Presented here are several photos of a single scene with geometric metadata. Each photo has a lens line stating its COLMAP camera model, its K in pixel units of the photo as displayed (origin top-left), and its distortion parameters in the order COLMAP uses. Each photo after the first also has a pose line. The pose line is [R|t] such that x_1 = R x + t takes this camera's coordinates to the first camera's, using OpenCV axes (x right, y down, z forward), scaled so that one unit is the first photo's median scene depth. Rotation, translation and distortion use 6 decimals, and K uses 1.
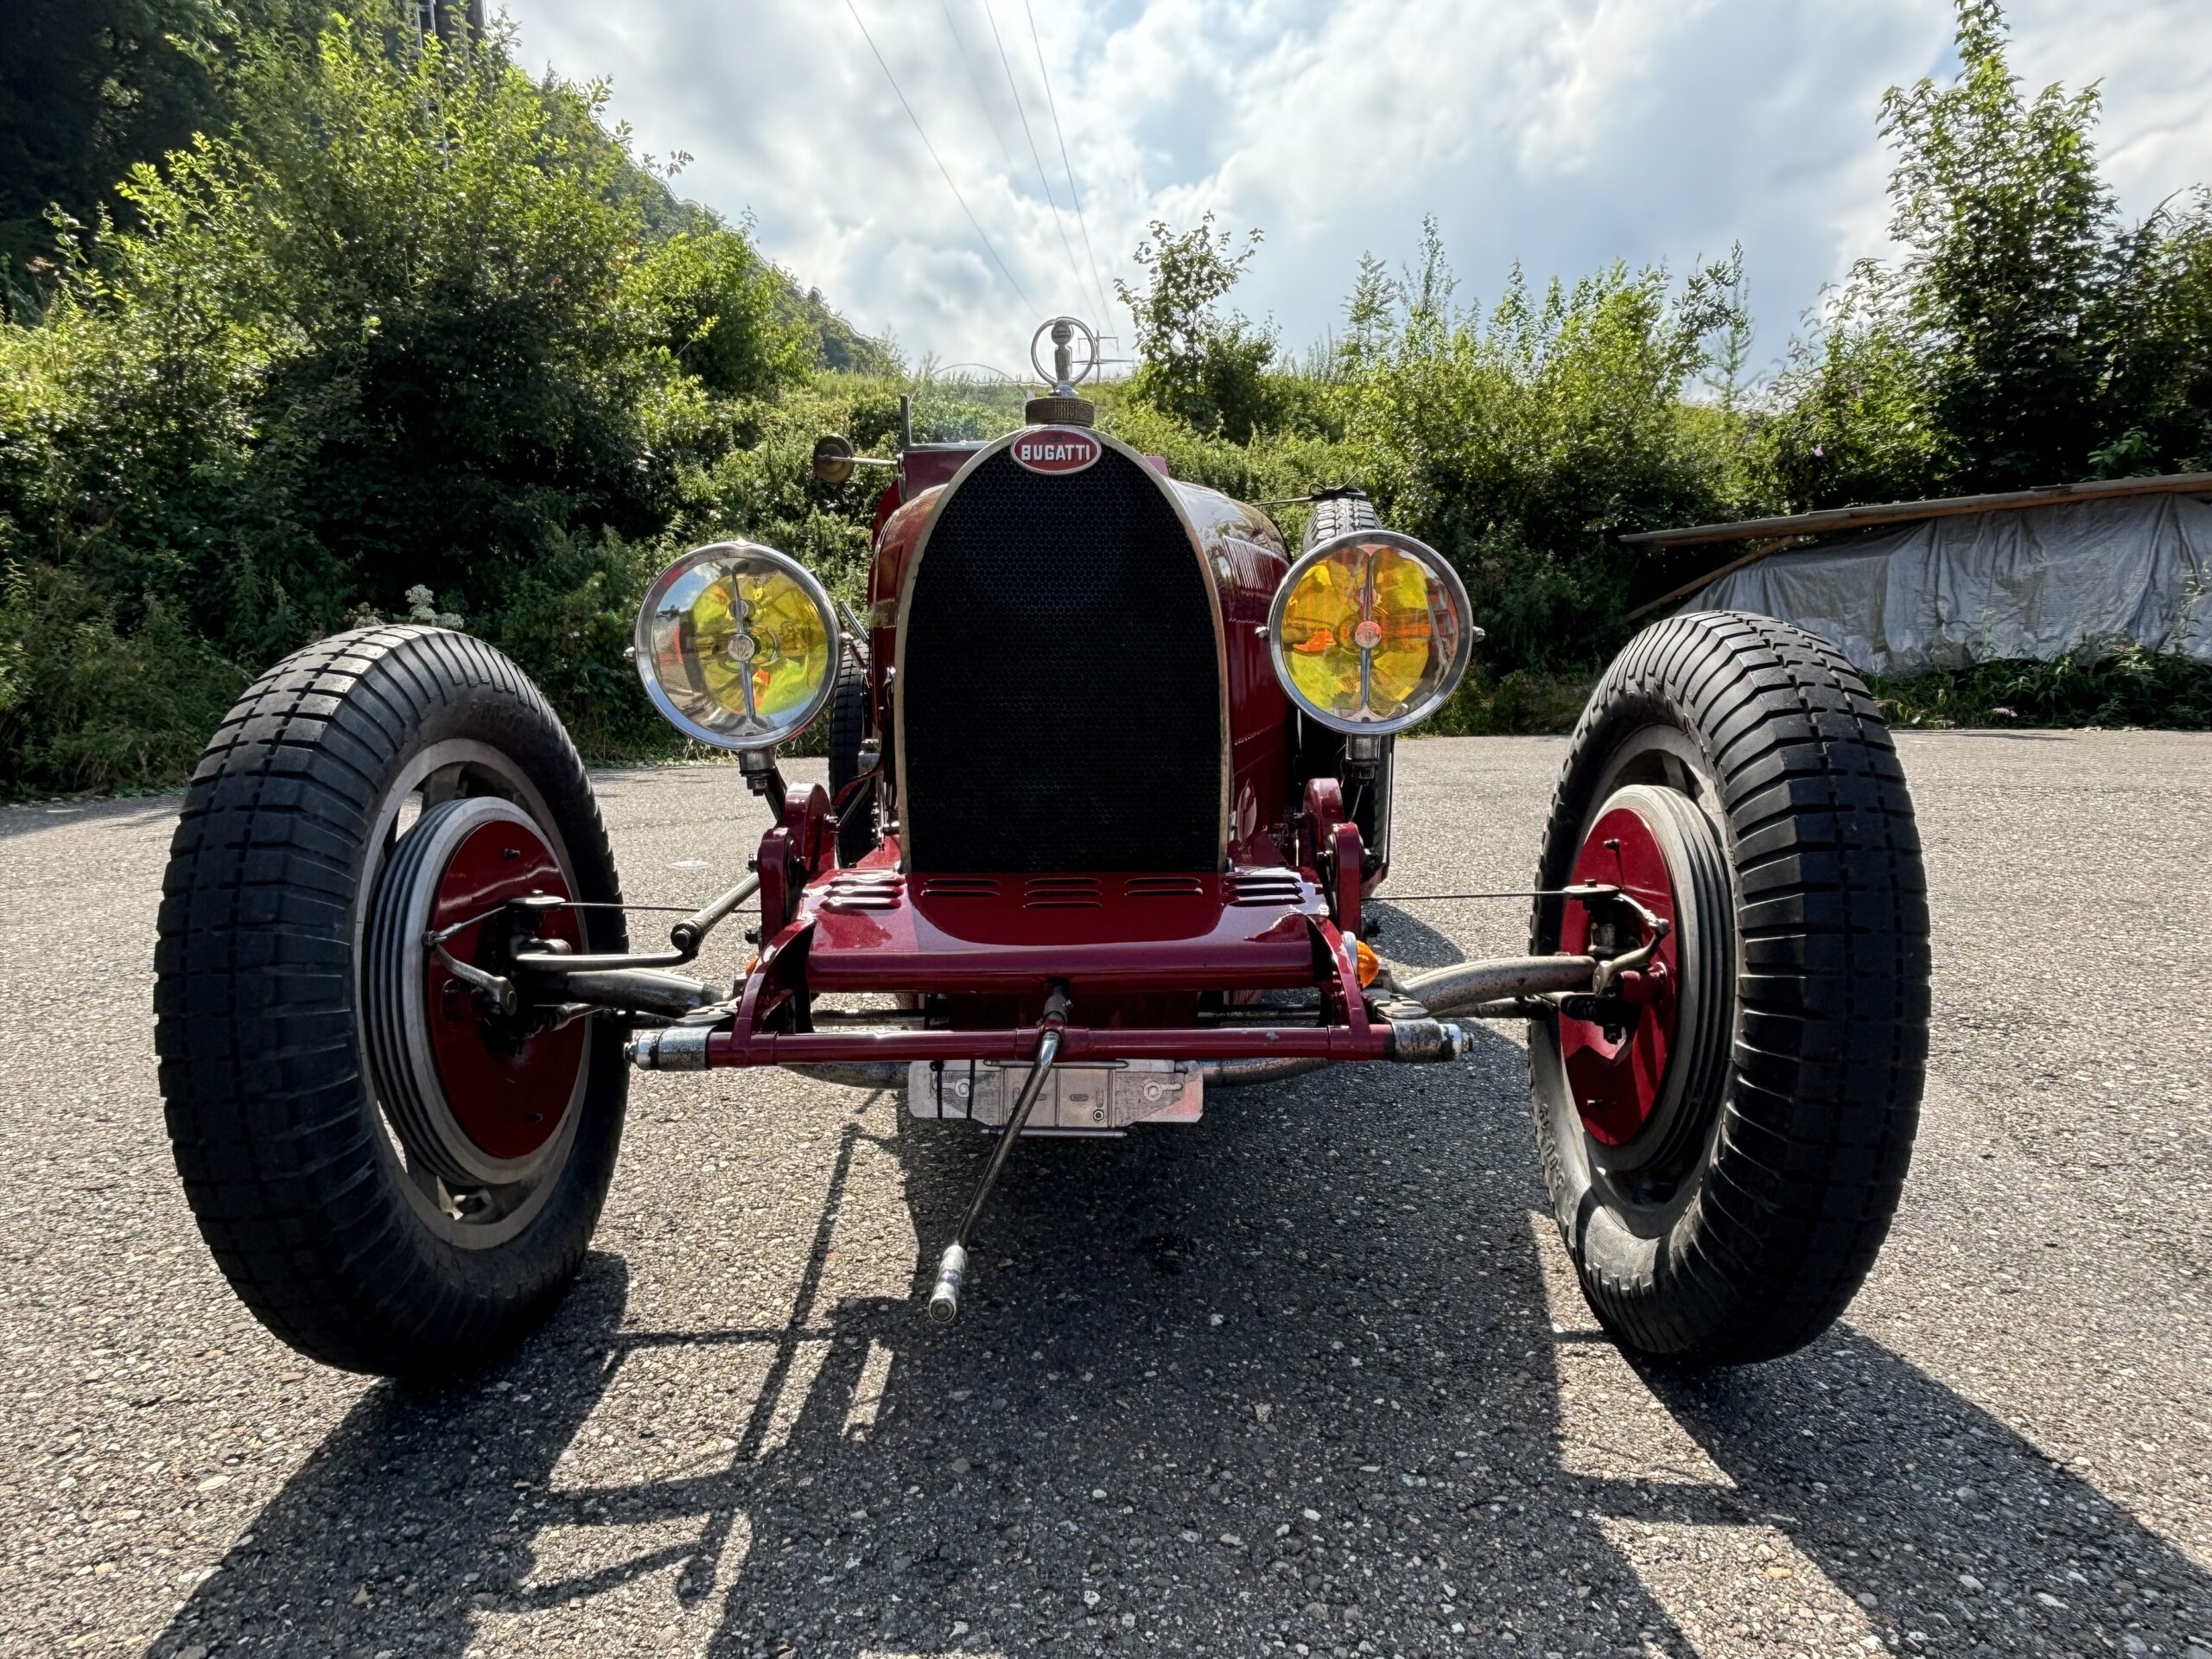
lens RADIAL K [[1412.2, 0, 1107.6], [0, 1412.2, 855.2], [0, 0, 1]] dist [-0.002969, -0.000694]
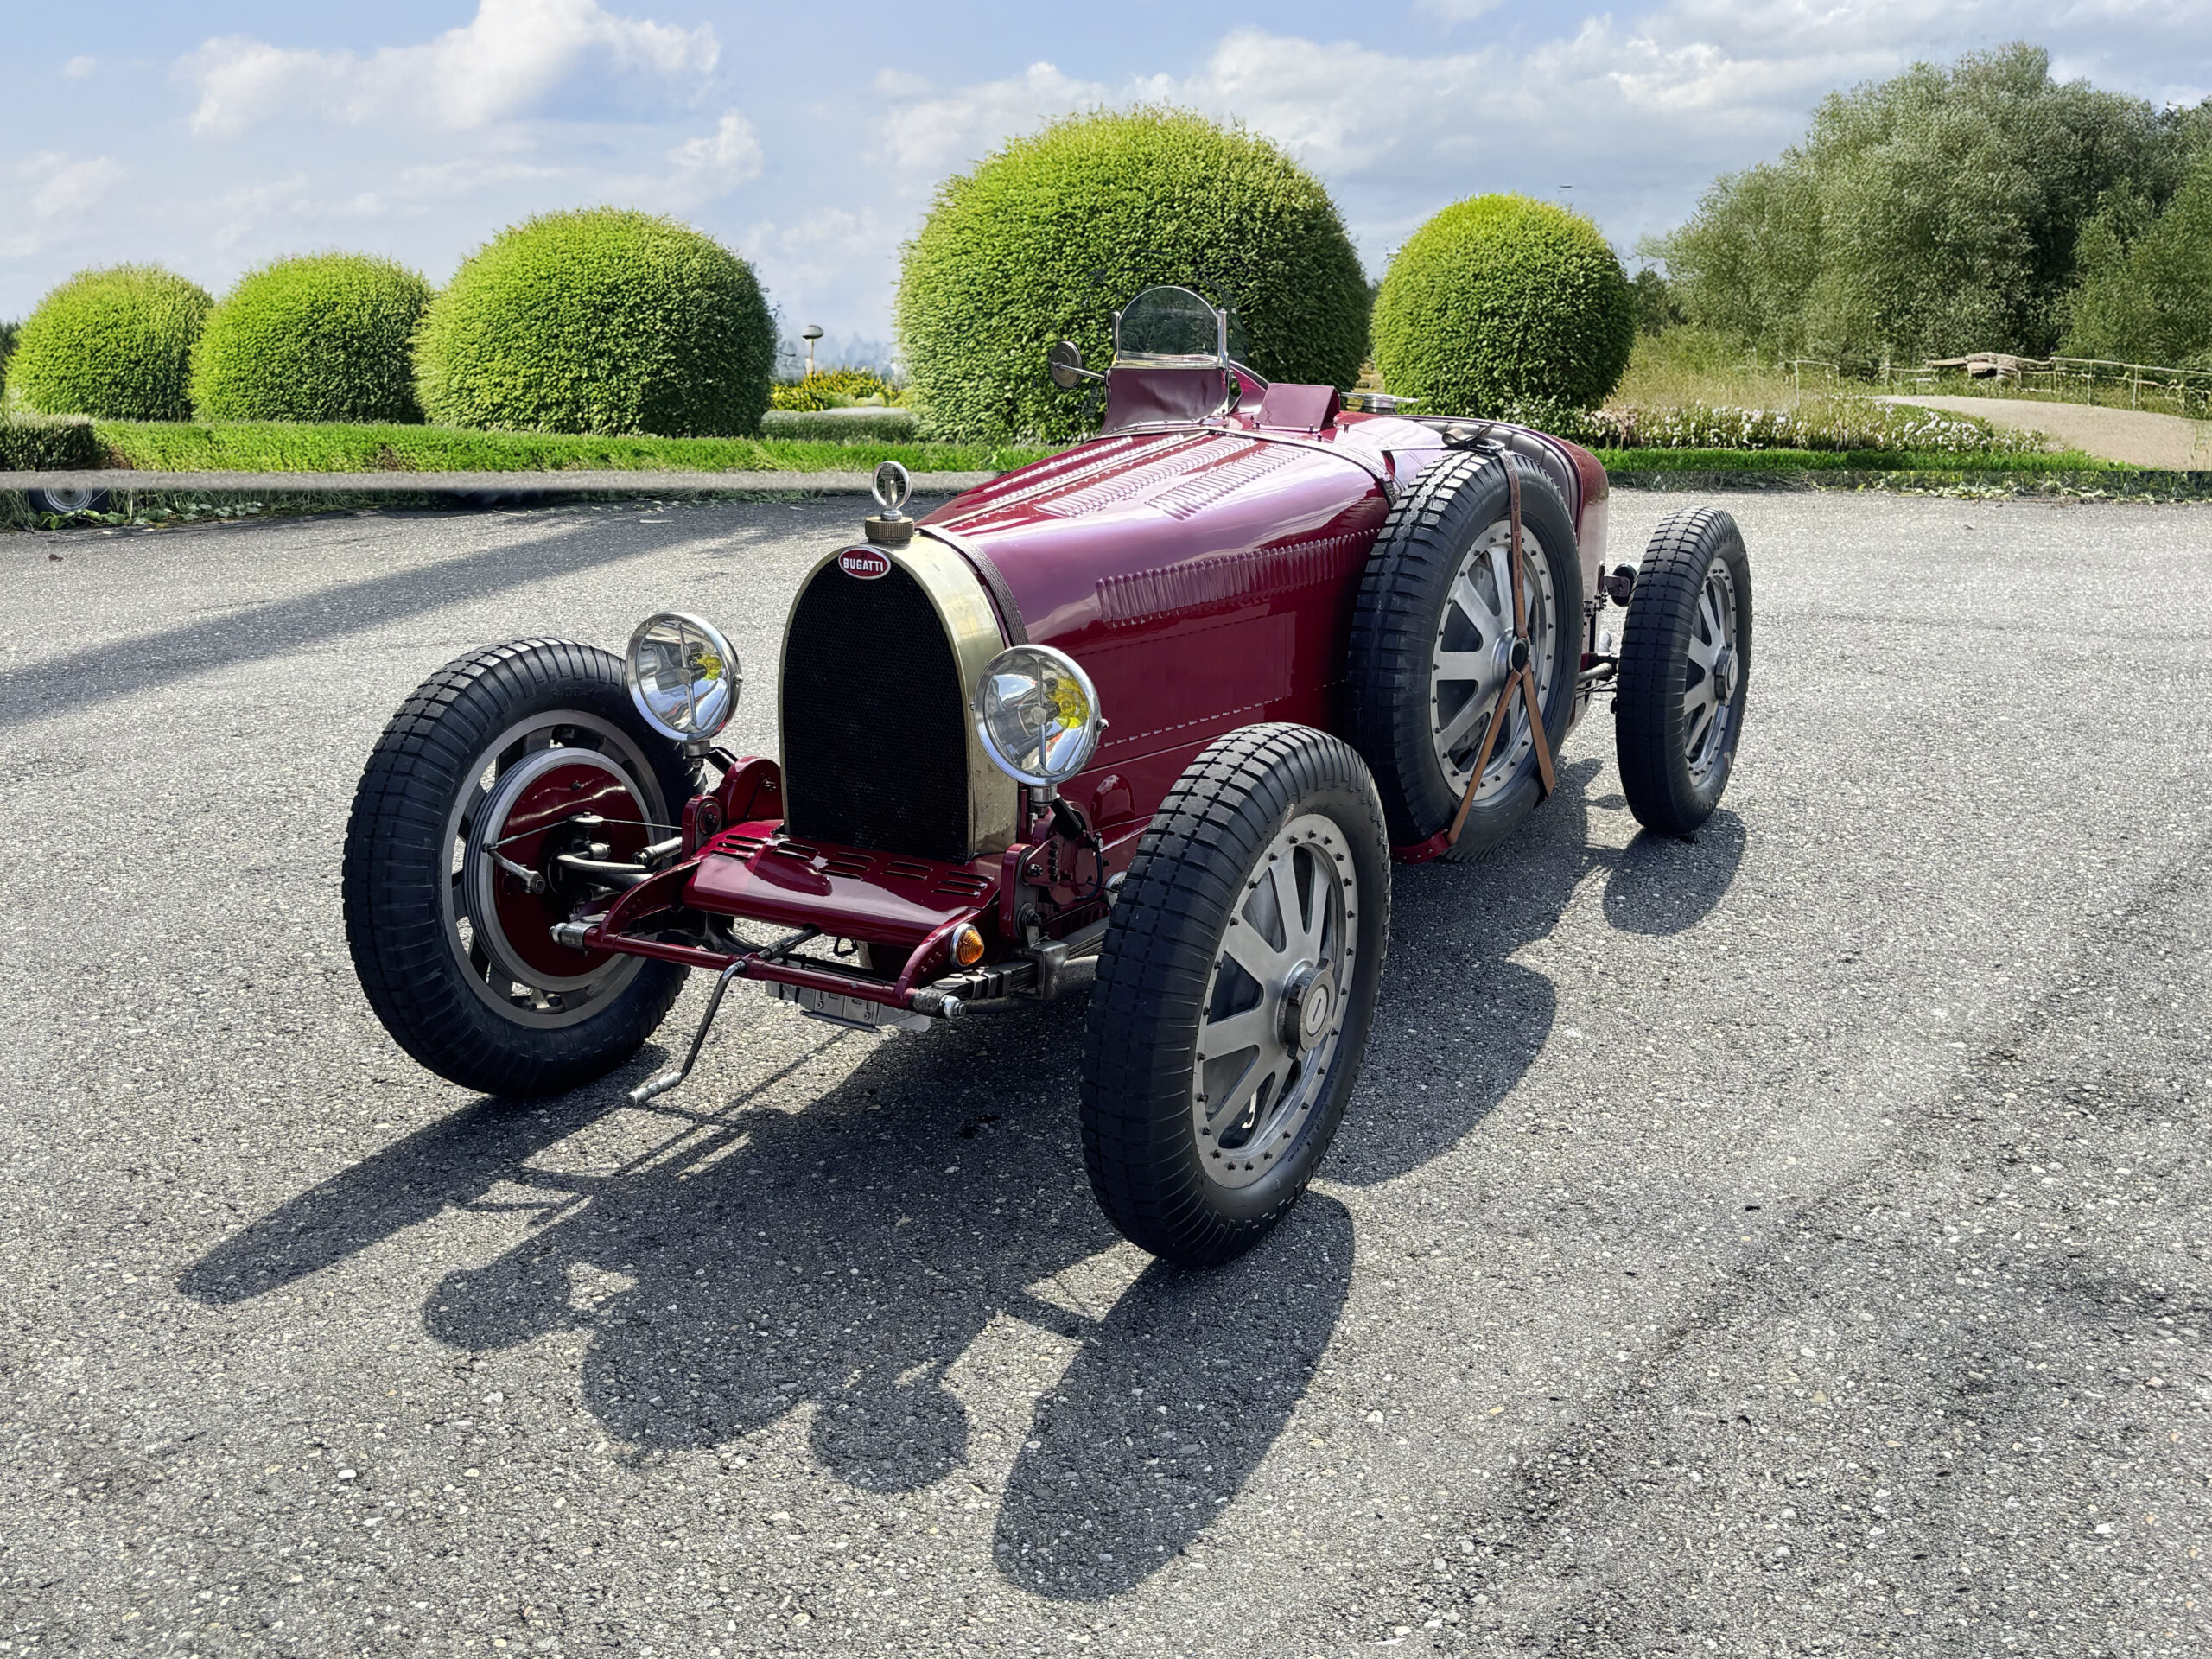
lens RADIAL K [[2210.4, 0, 1125.5], [0, 2210.4, 831.6], [0, 0, 1]] dist [0.006515, 0.000000]
pose [[0.878985, 0.137843, -0.456492, 1.270861], [-0.078270, 0.986030, 0.147033, -0.369183], [0.470383, -0.093510, 0.877494, -0.888105]]
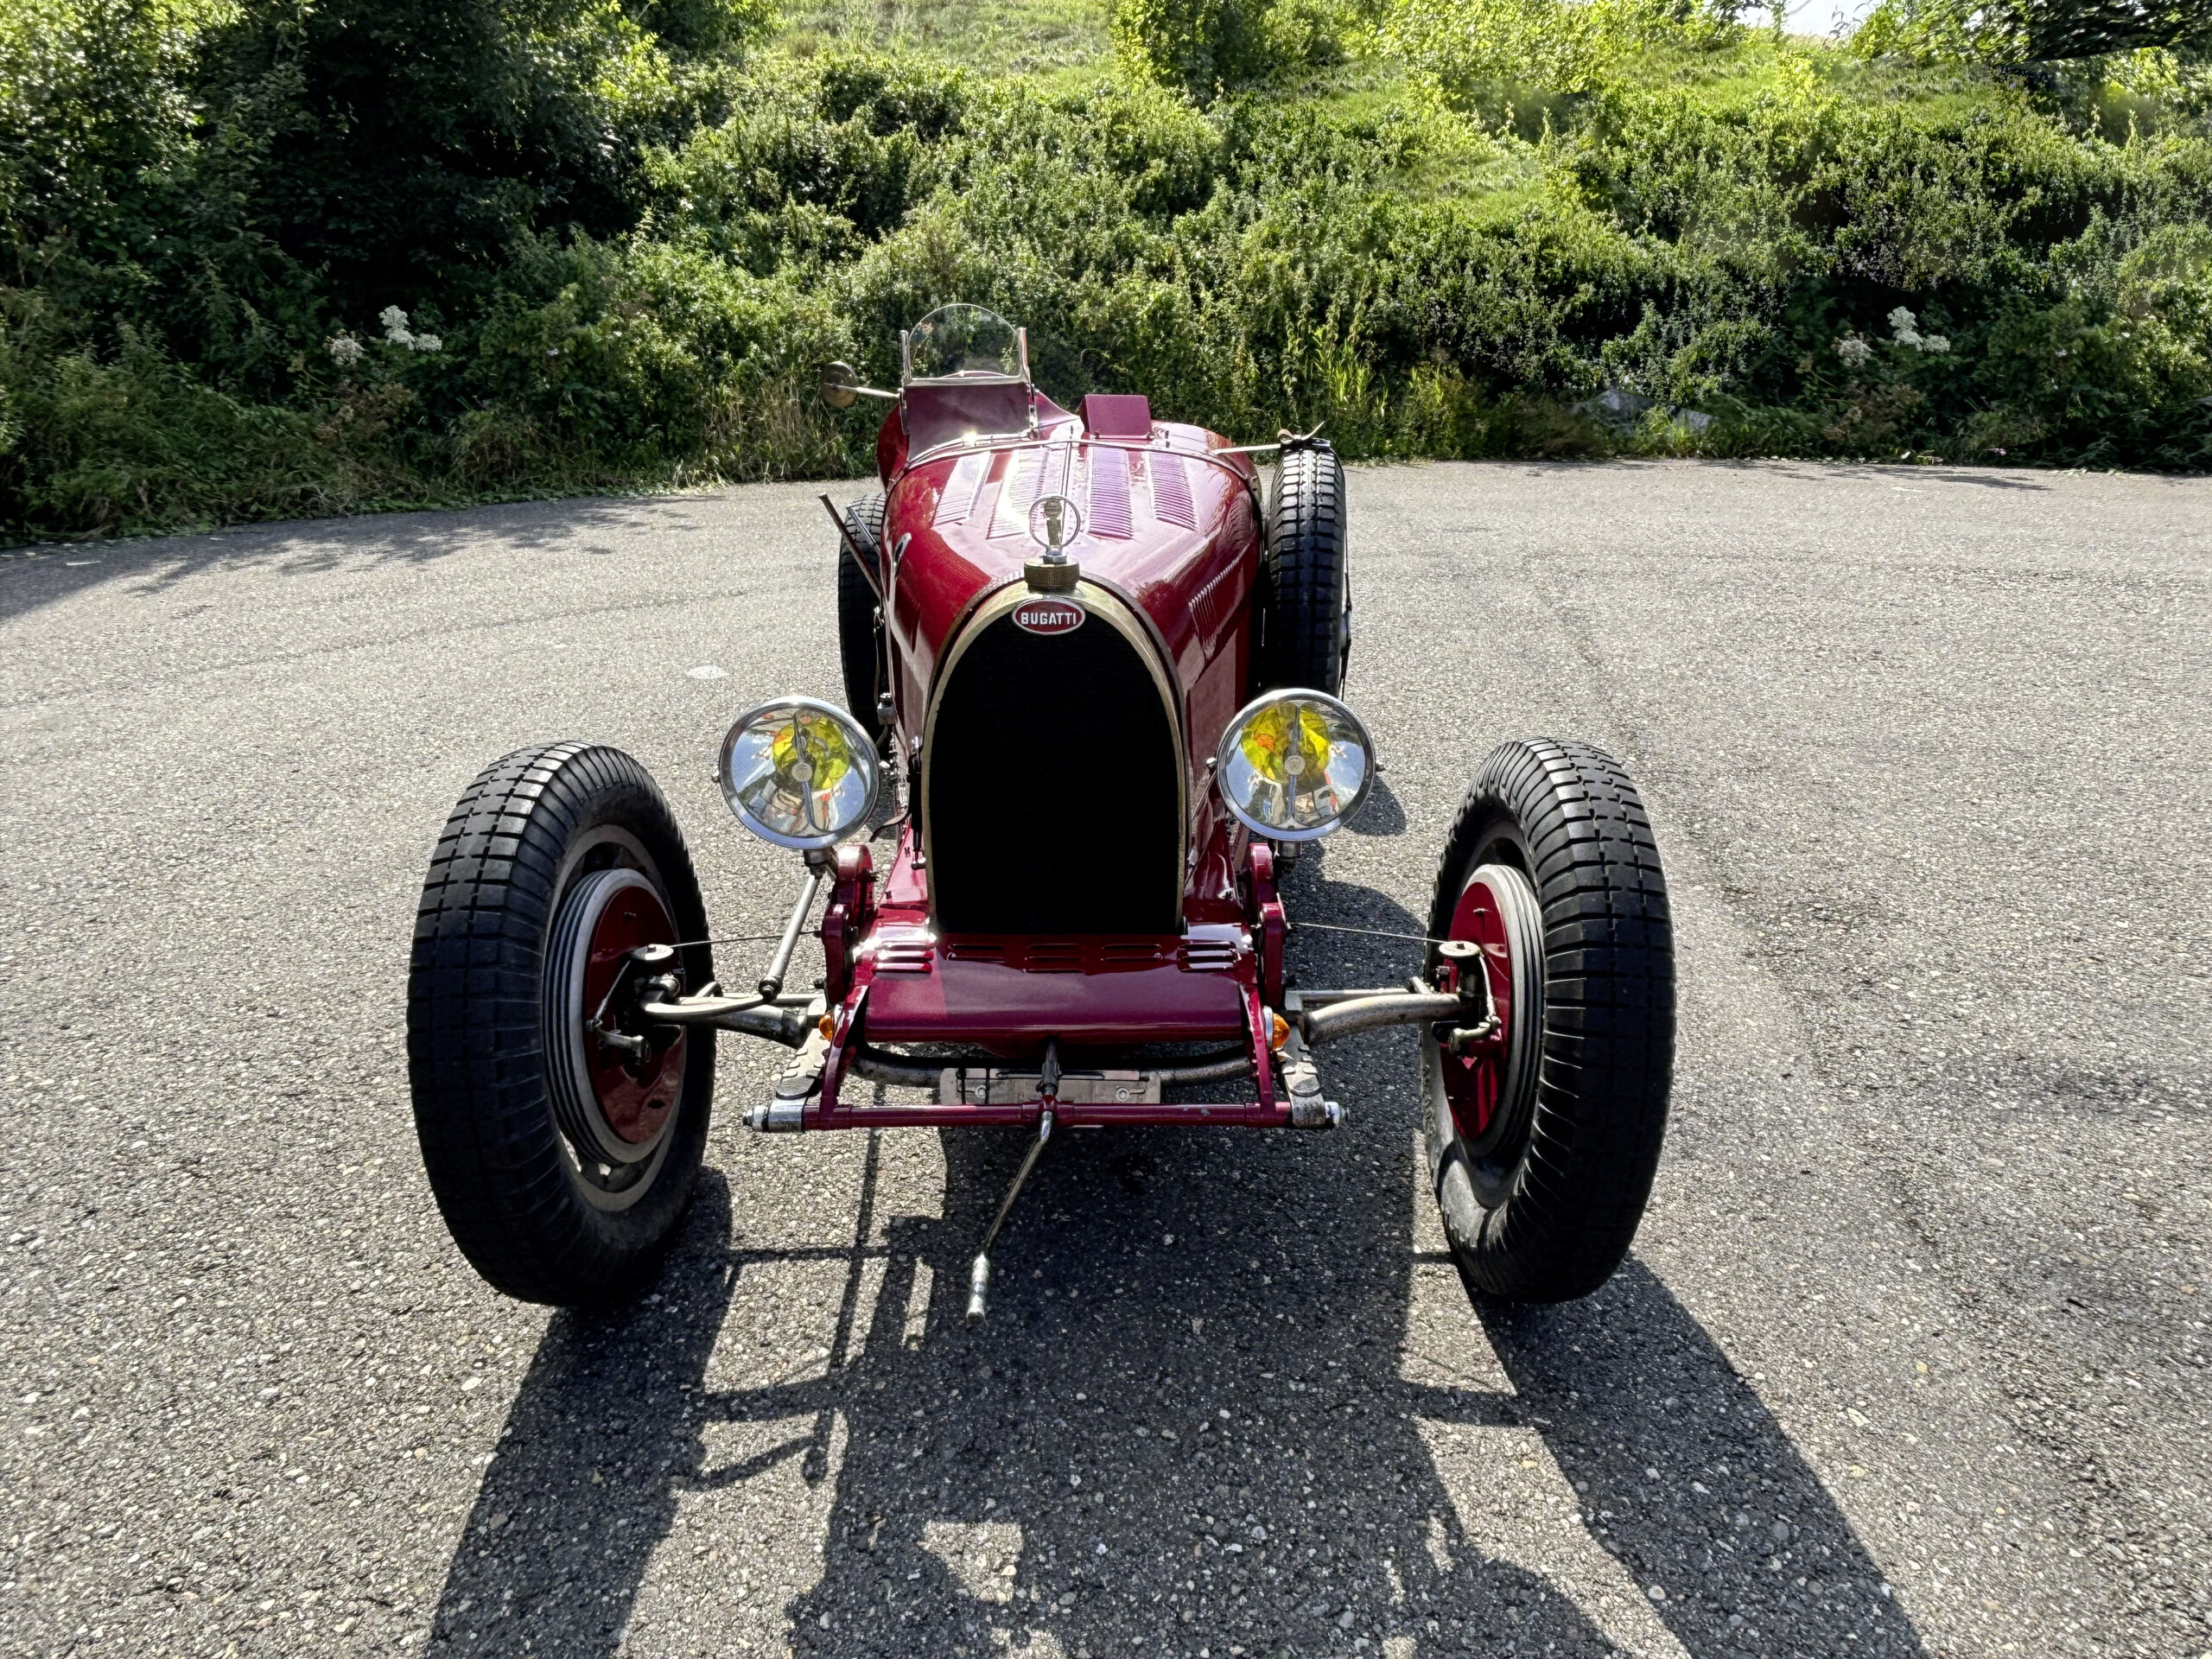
lens RADIAL K [[1412.2, 0, 1095.4], [0, 1412.2, 840.8], [0, 0, 1]] dist [-0.002969, -0.000694]
pose [[0.999989, 0.004643, -0.000181, 0.005632], [-0.004485, 0.974505, 0.224323, -0.372870], [0.001218, -0.224319, 0.974515, -0.253406]]
